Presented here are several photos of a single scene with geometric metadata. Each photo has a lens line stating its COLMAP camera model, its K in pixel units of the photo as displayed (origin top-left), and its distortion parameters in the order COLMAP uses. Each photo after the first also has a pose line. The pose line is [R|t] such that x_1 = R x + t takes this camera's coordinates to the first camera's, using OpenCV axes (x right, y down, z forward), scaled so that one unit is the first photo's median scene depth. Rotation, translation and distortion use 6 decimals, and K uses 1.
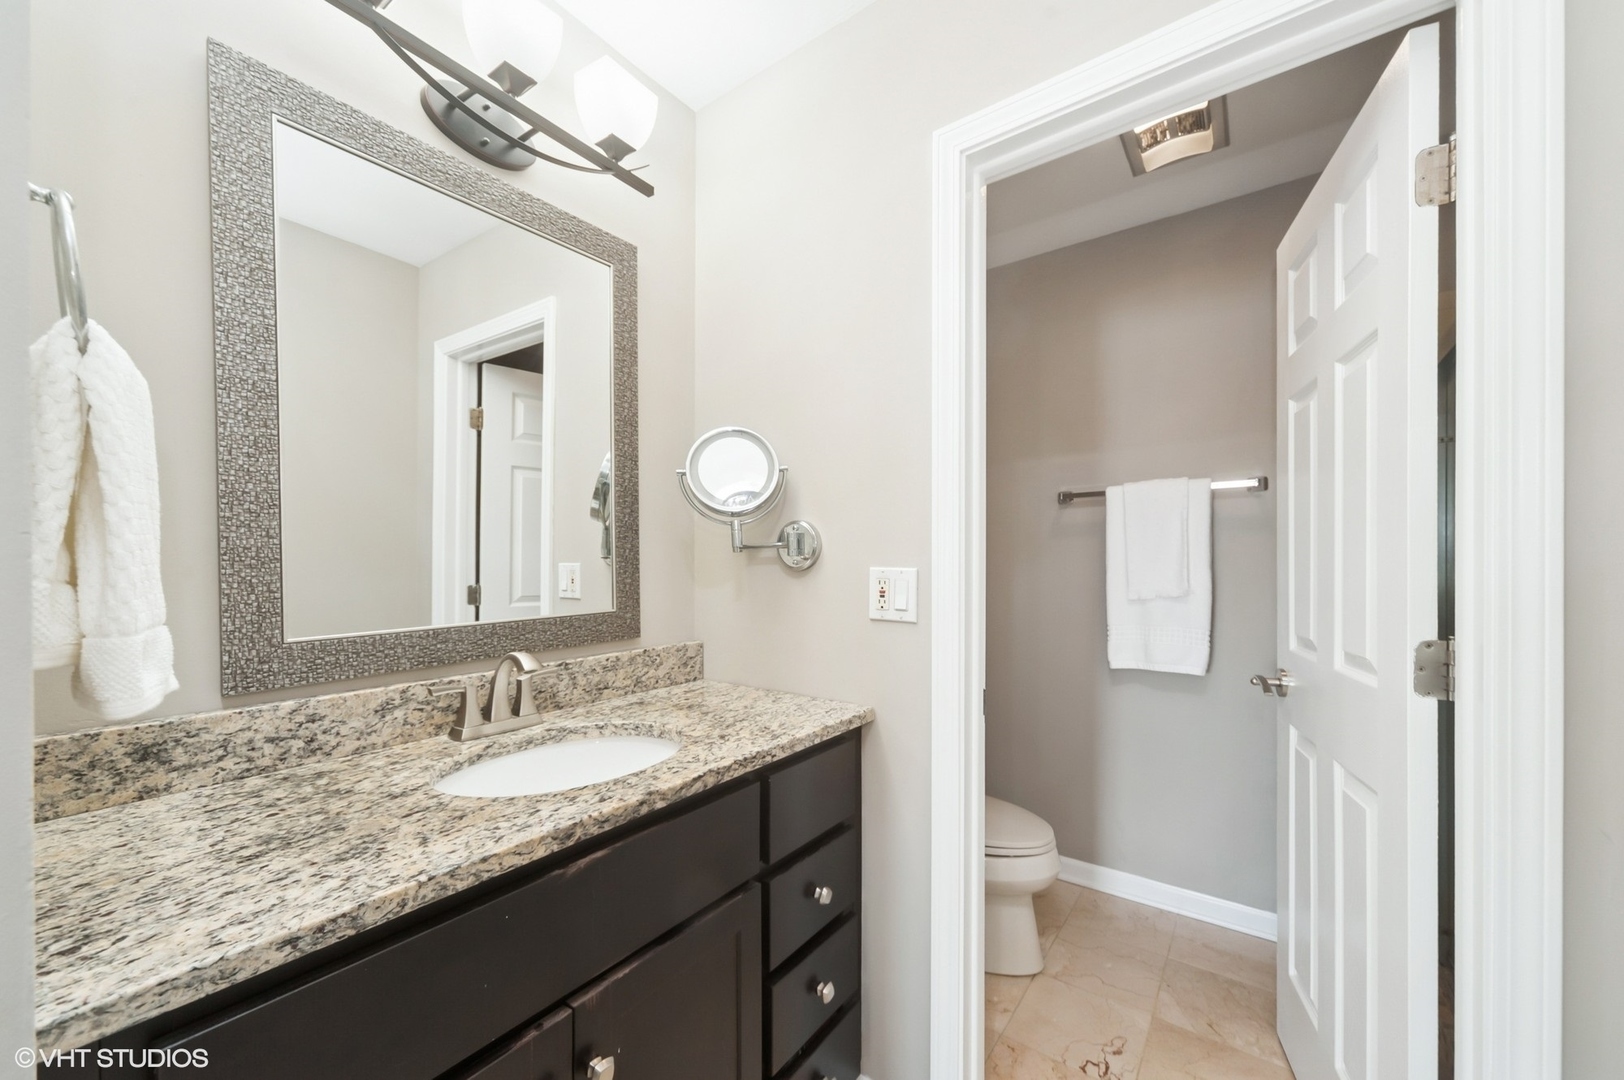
lens RADIAL K [[619.0, 0, 808.4], [0, 619.0, 567.4], [0, 0, 1]] dist [0.001973, 0.000191]
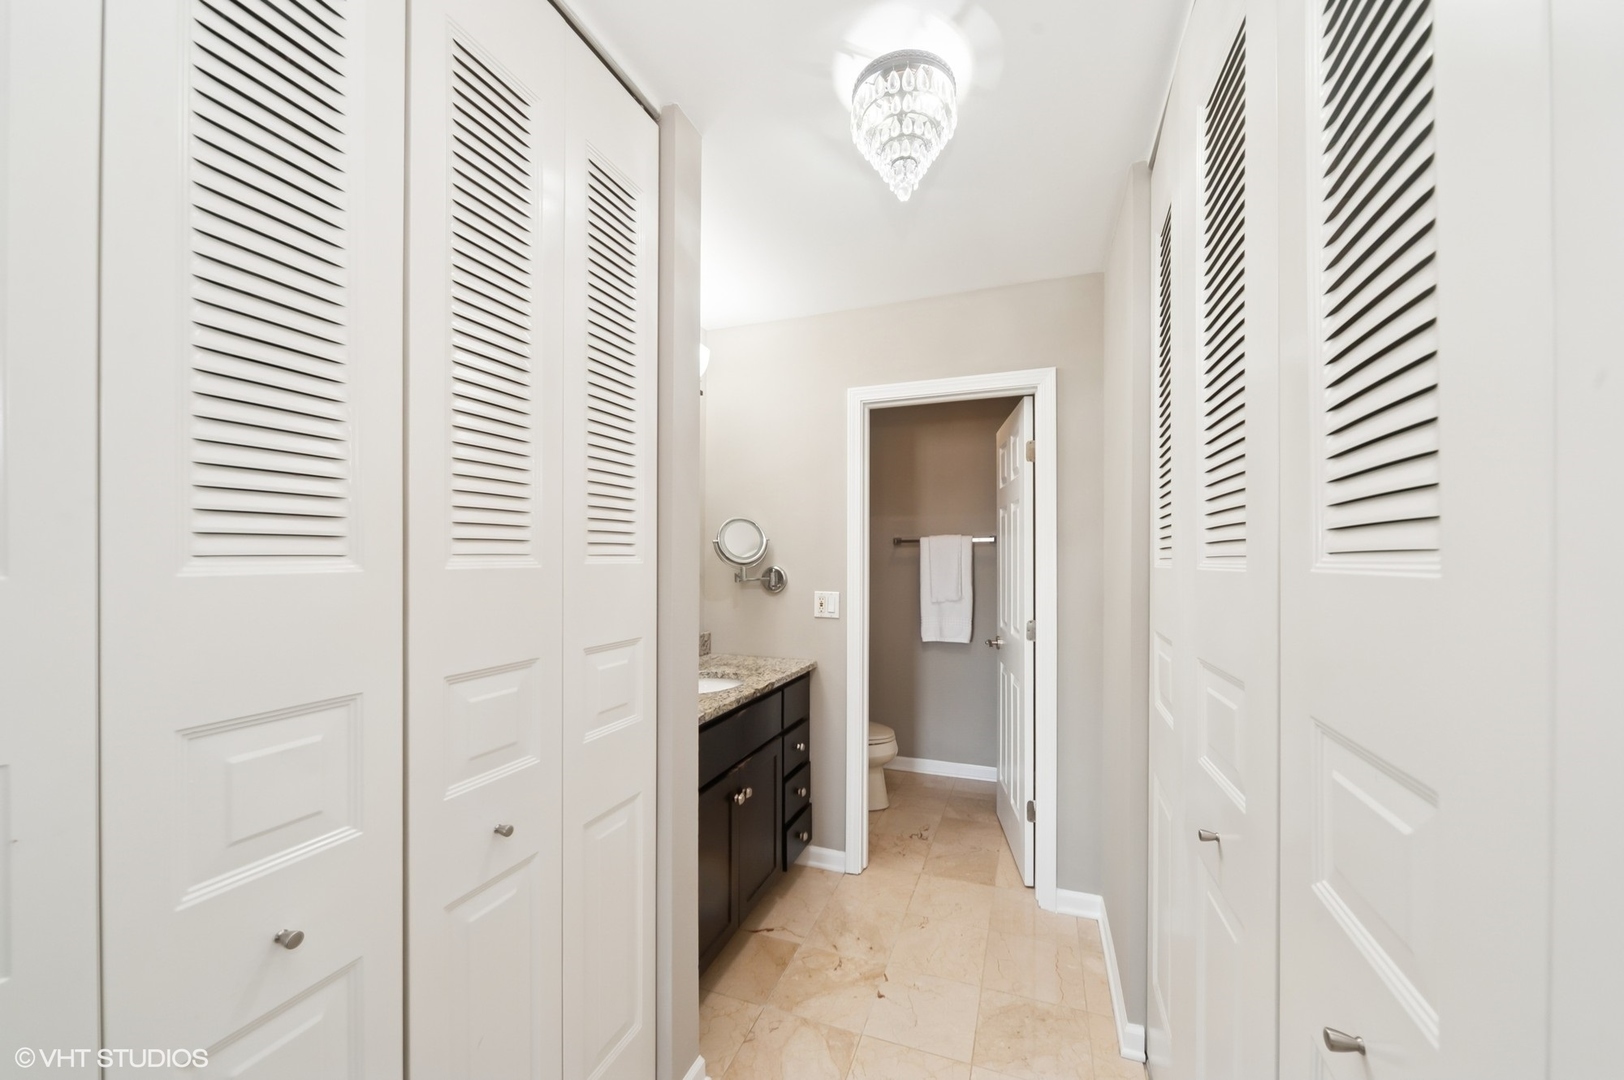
lens RADIAL K [[619.0, 0, 808.4], [0, 619.0, 567.4], [0, 0, 1]] dist [0.001973, 0.000191]
pose [[0.961788, -0.002506, 0.273785, -0.415845], [0.001091, 0.999985, 0.005319, -0.078470], [-0.273794, -0.004817, 0.961776, -0.820782]]
